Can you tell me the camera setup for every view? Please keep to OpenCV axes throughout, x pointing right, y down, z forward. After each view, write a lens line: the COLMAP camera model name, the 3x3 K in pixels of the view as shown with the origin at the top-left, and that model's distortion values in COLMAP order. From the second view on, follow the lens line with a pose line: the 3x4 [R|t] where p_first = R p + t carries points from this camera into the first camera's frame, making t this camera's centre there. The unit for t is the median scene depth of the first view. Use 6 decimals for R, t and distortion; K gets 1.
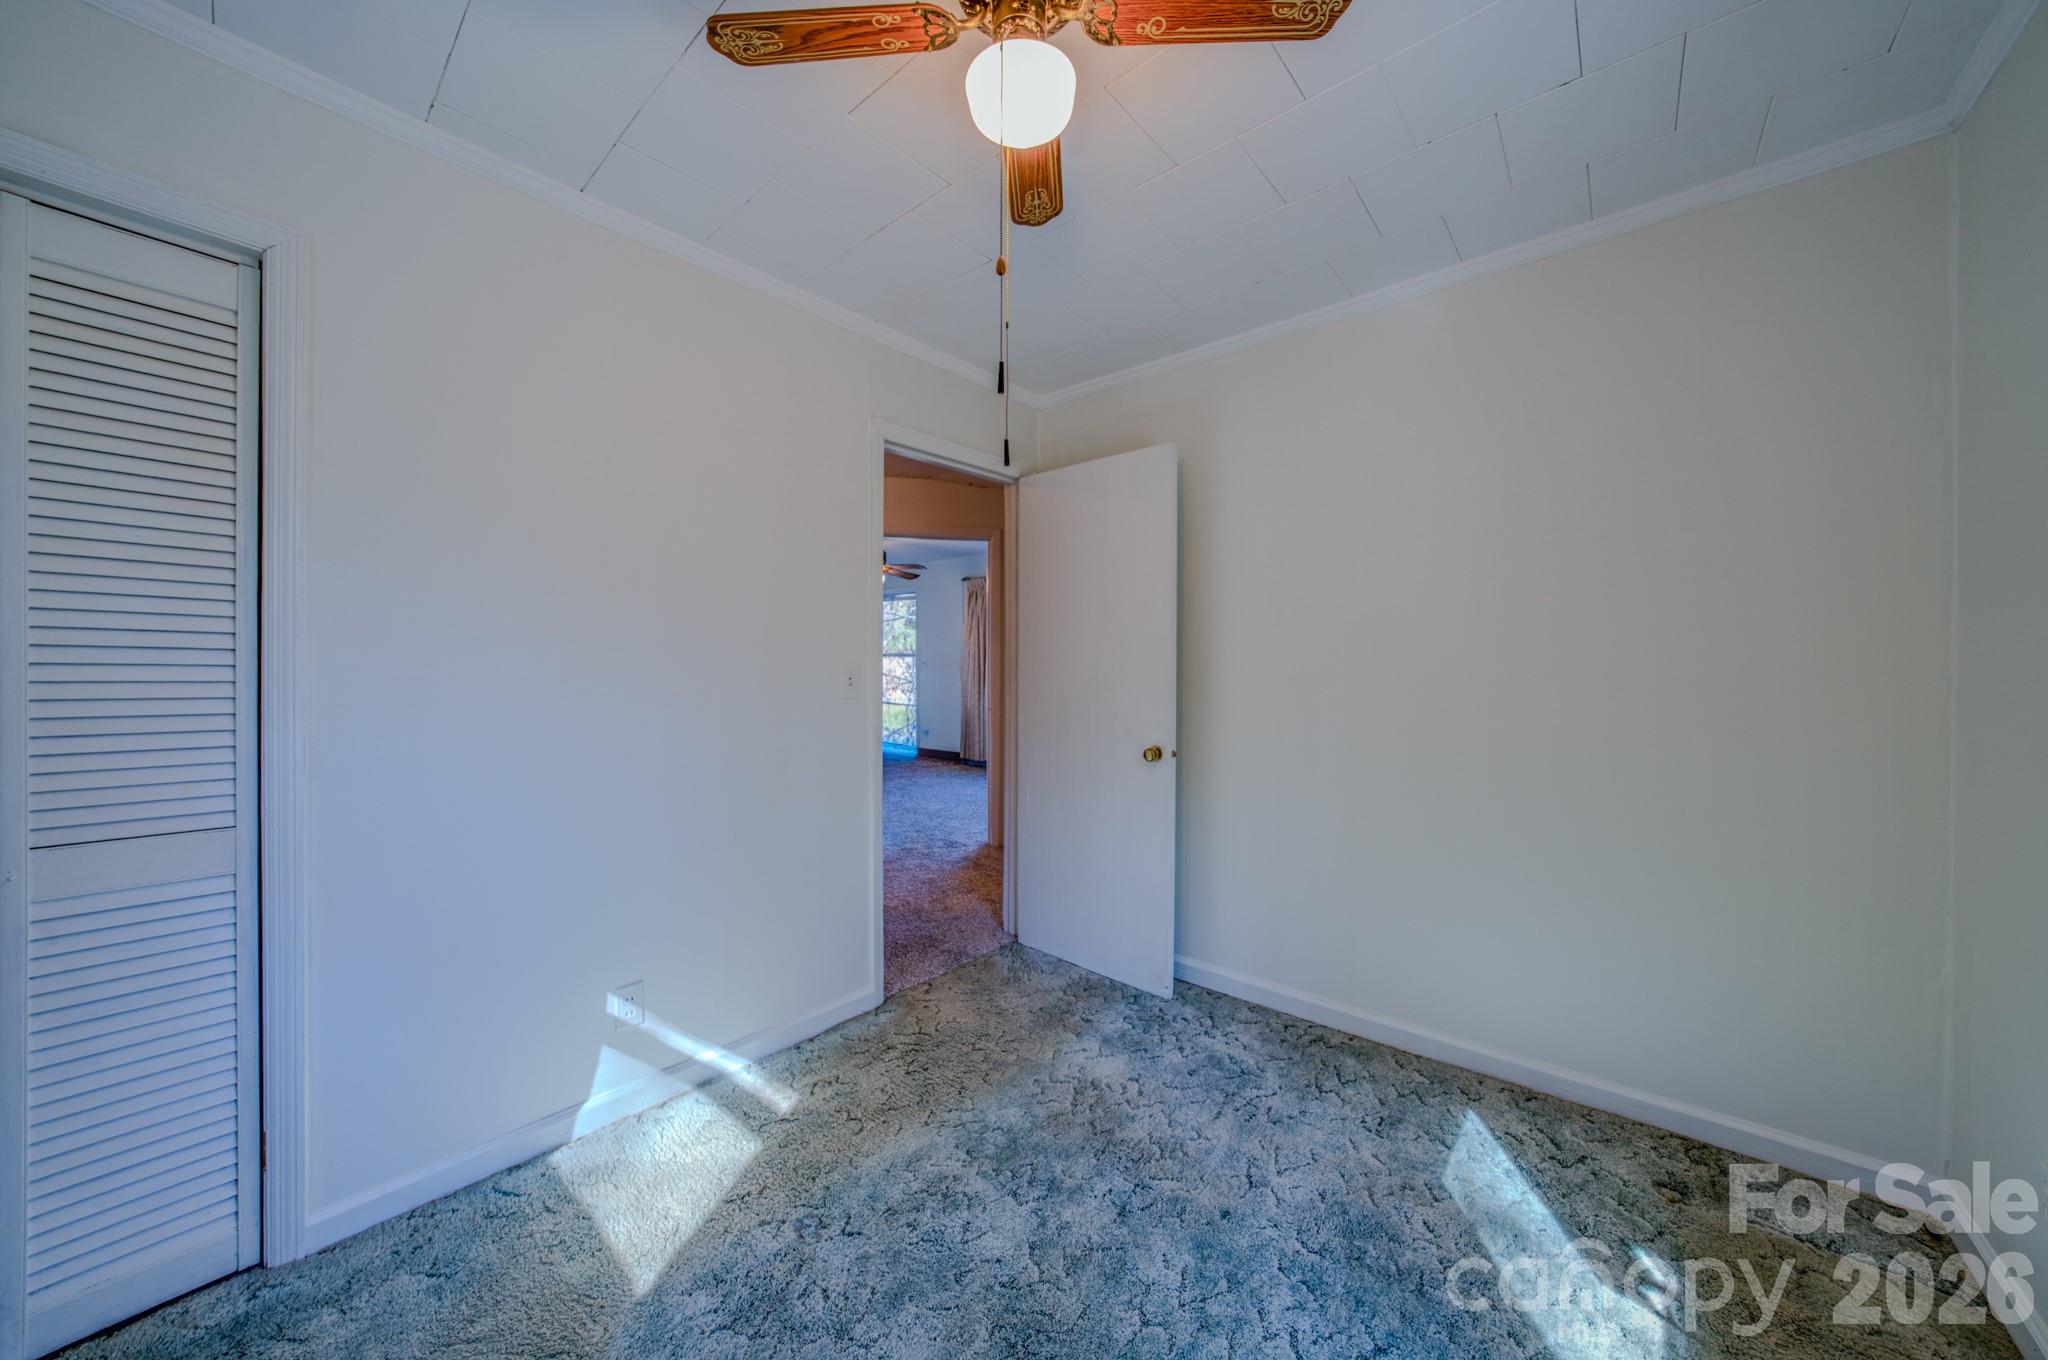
lens RADIAL K [[704.9, 0, 1026.2], [0, 704.9, 670.0], [0, 0, 1]] dist [-0.029100, 0.006327]
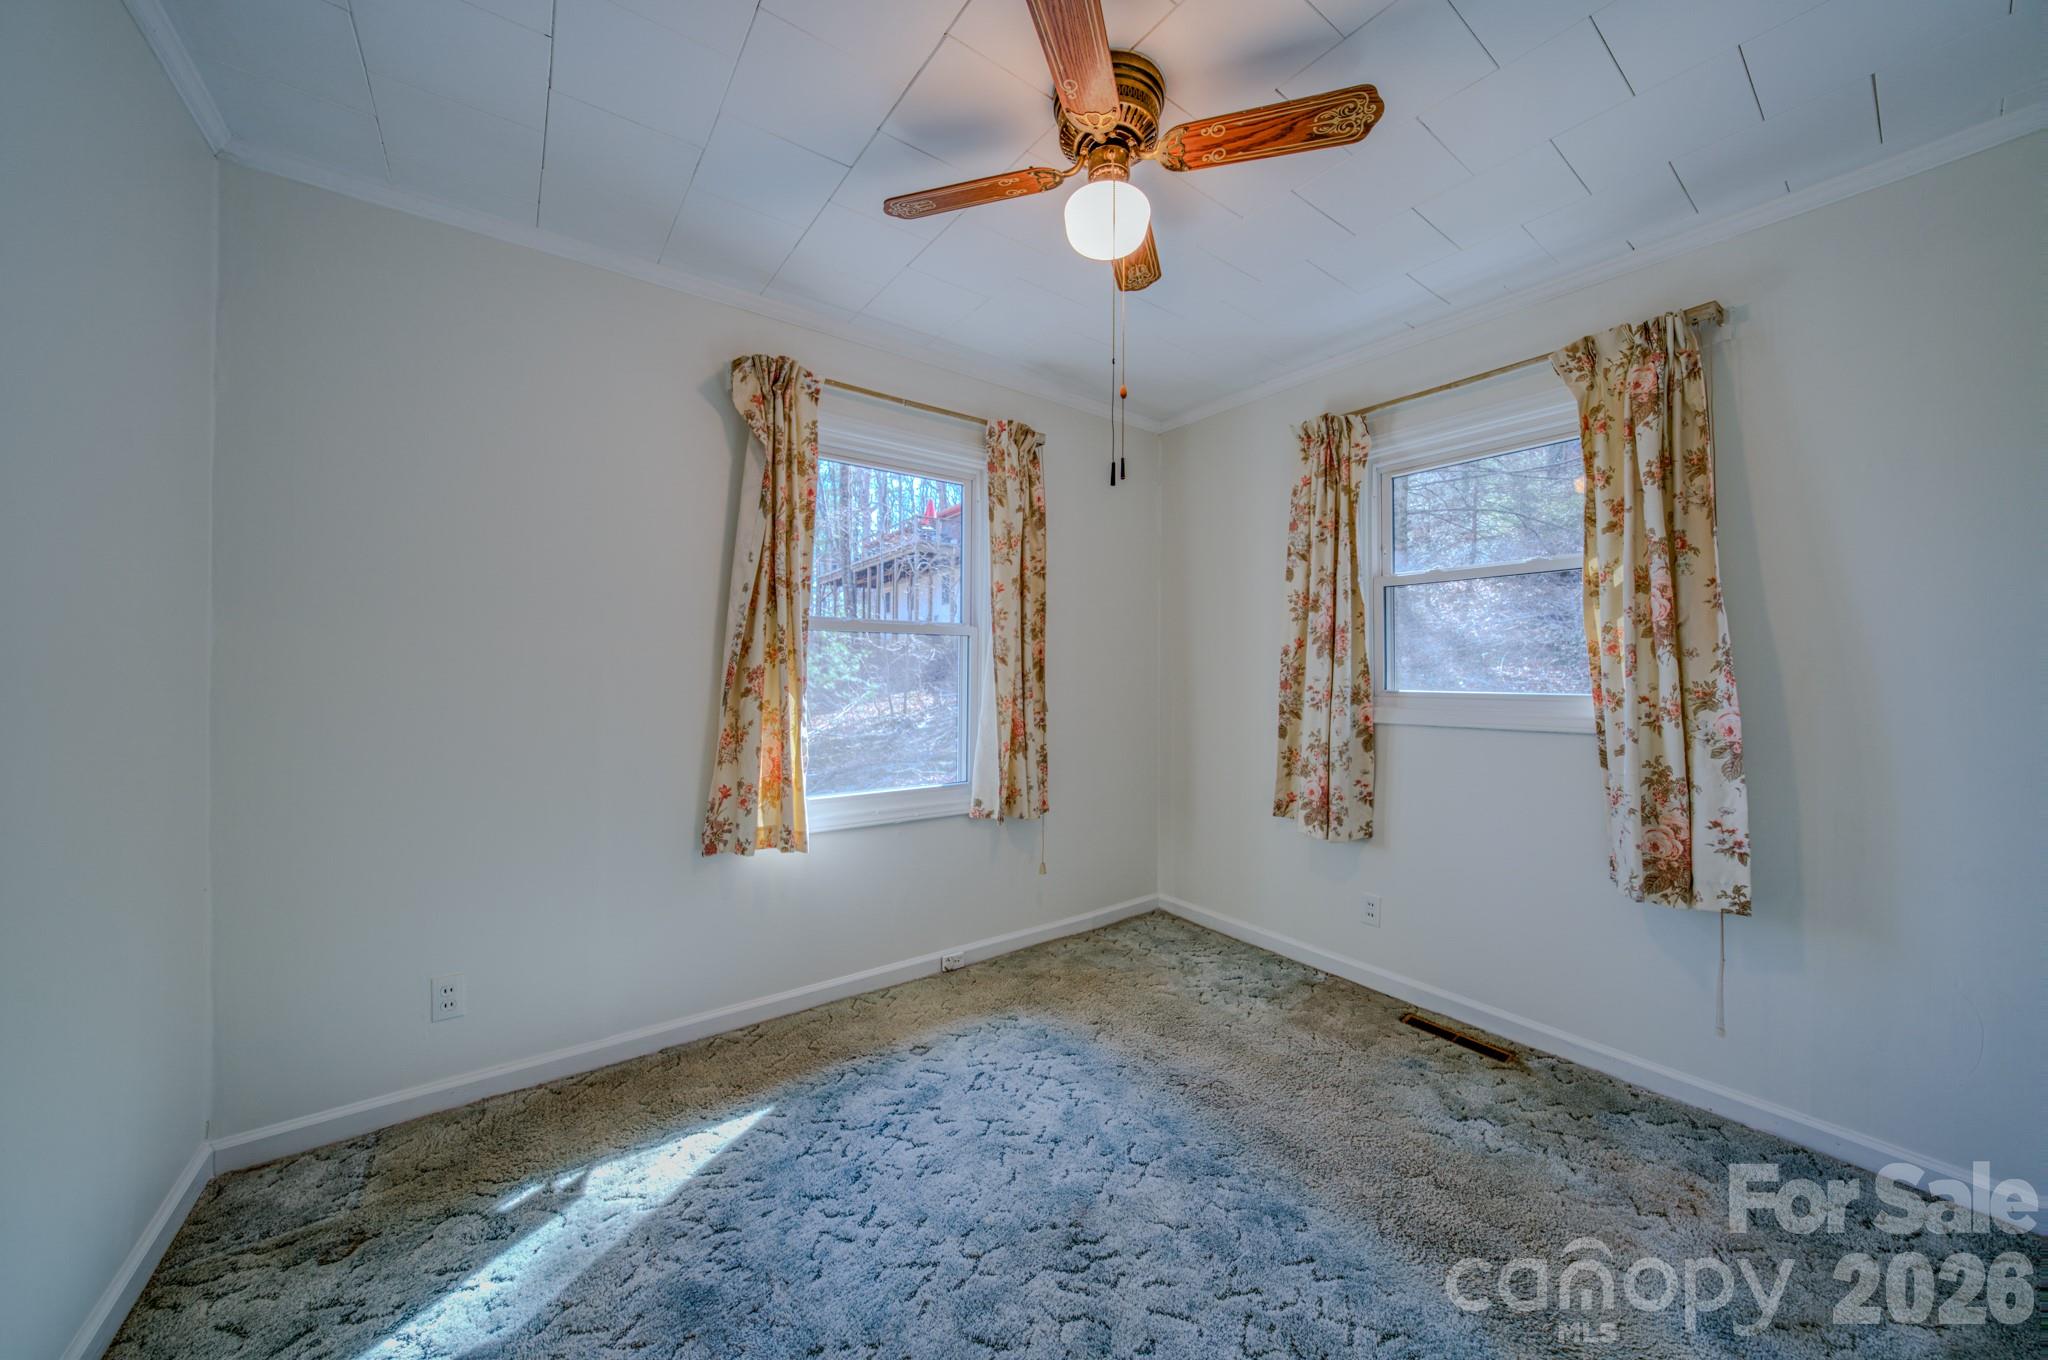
lens RADIAL K [[720.0, 0, 1029.2], [0, 720.0, 672.0], [0, 0, 1]] dist [-0.015269, 0.000028]
pose [[-0.978050, -0.011451, 0.208056, -0.105778], [-0.008209, 0.999831, 0.016440, -0.009443], [-0.208209, 0.014371, -0.977979, 1.616585]]
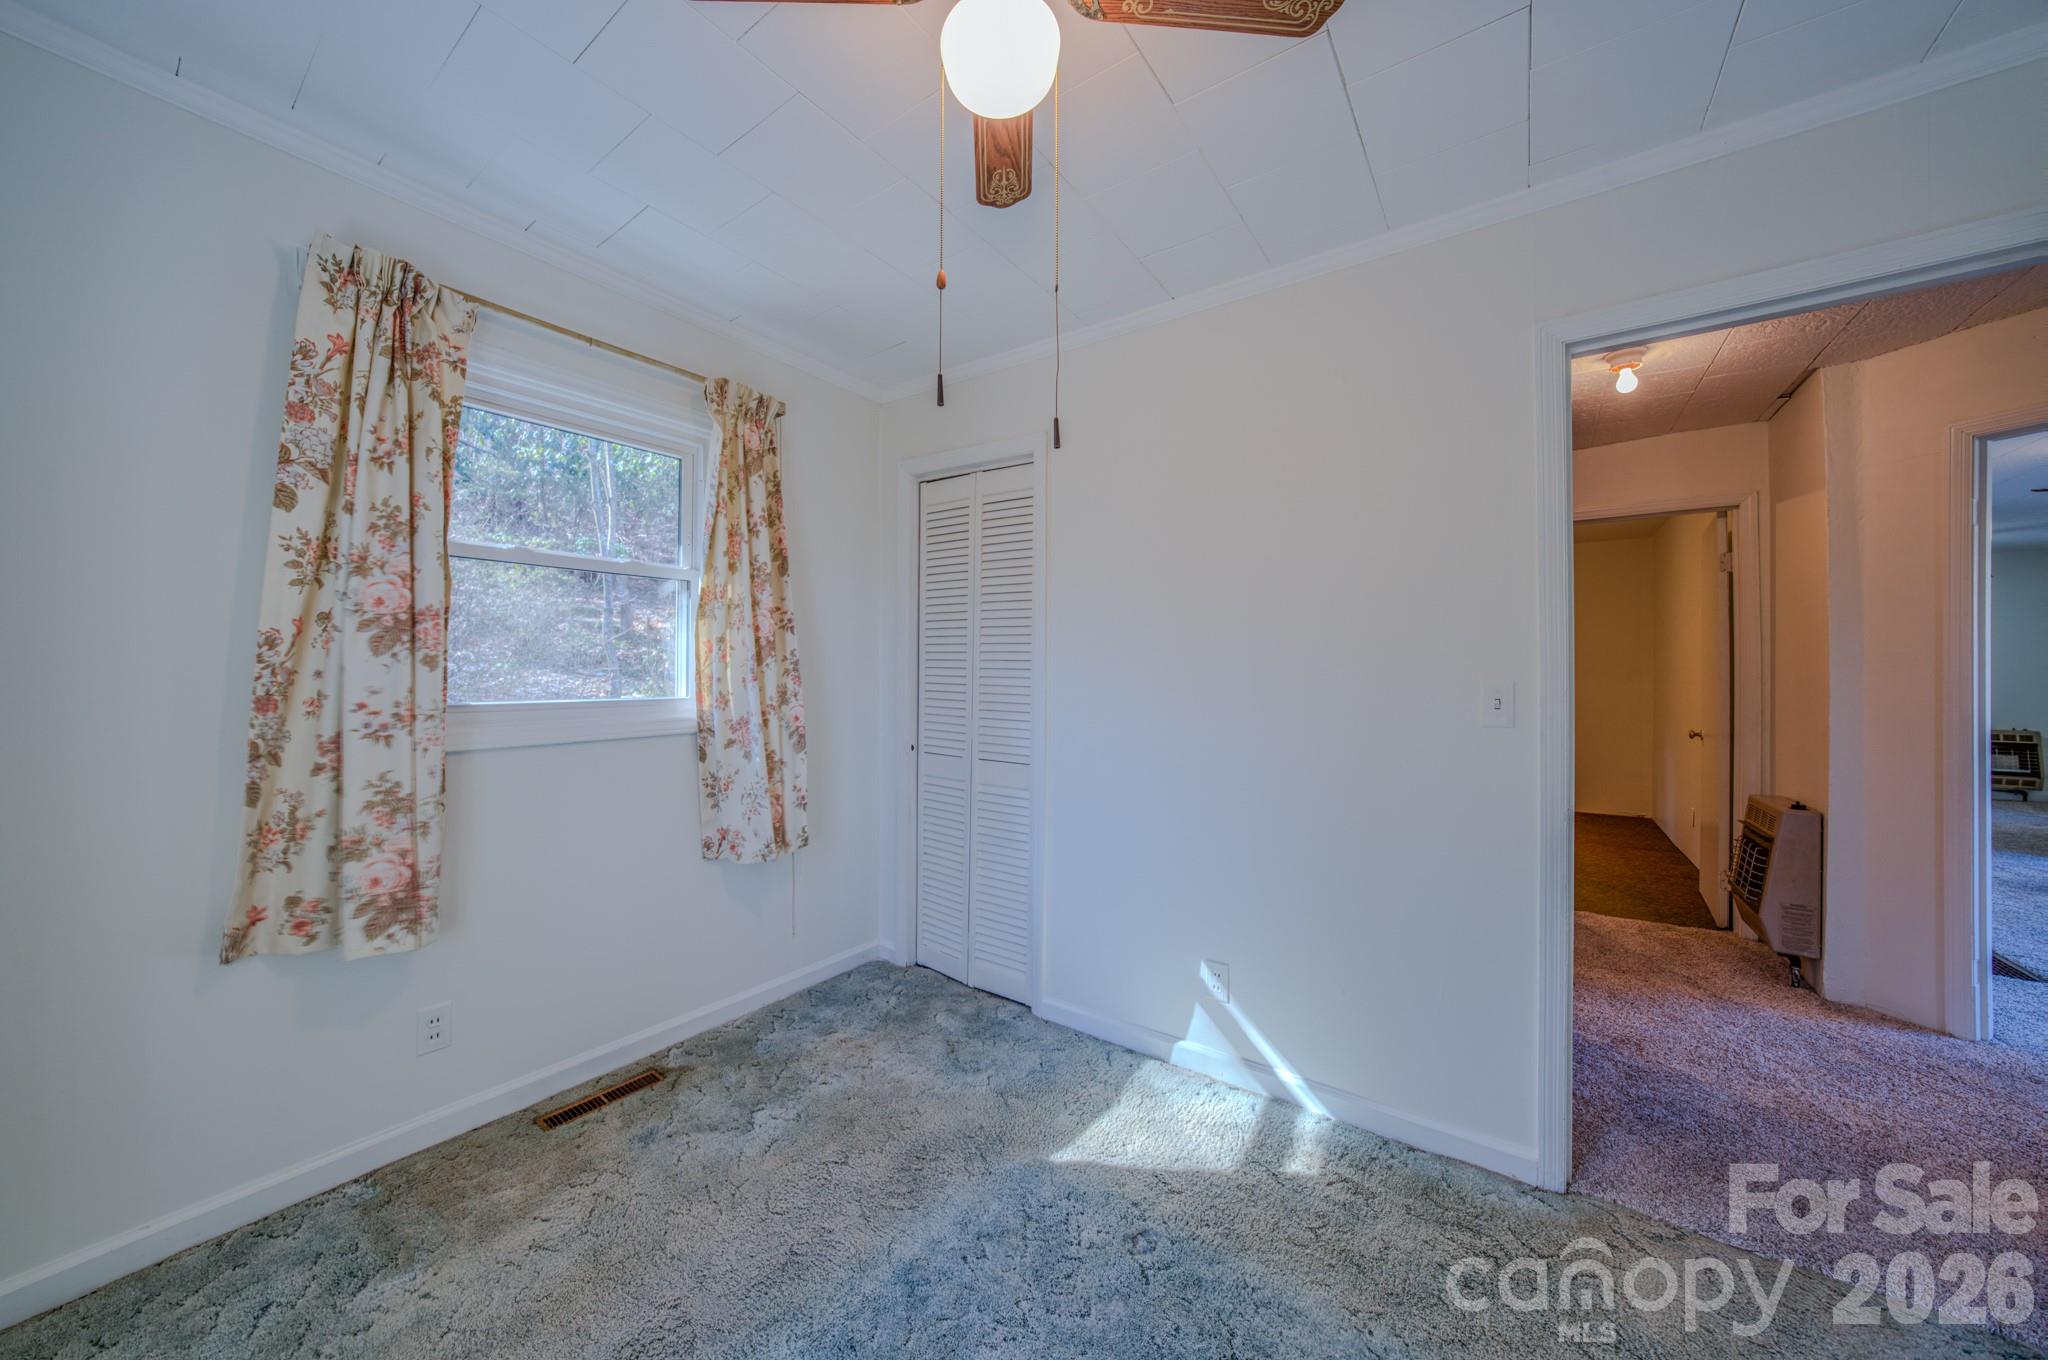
lens RADIAL K [[704.9, 0, 1026.2], [0, 704.9, 670.0], [0, 0, 1]] dist [-0.029100, 0.006327]
pose [[0.101525, -0.010998, -0.994772, 0.621450], [-0.017180, 0.999770, -0.012807, -0.003112], [0.994685, 0.018391, 0.101312, 0.657884]]
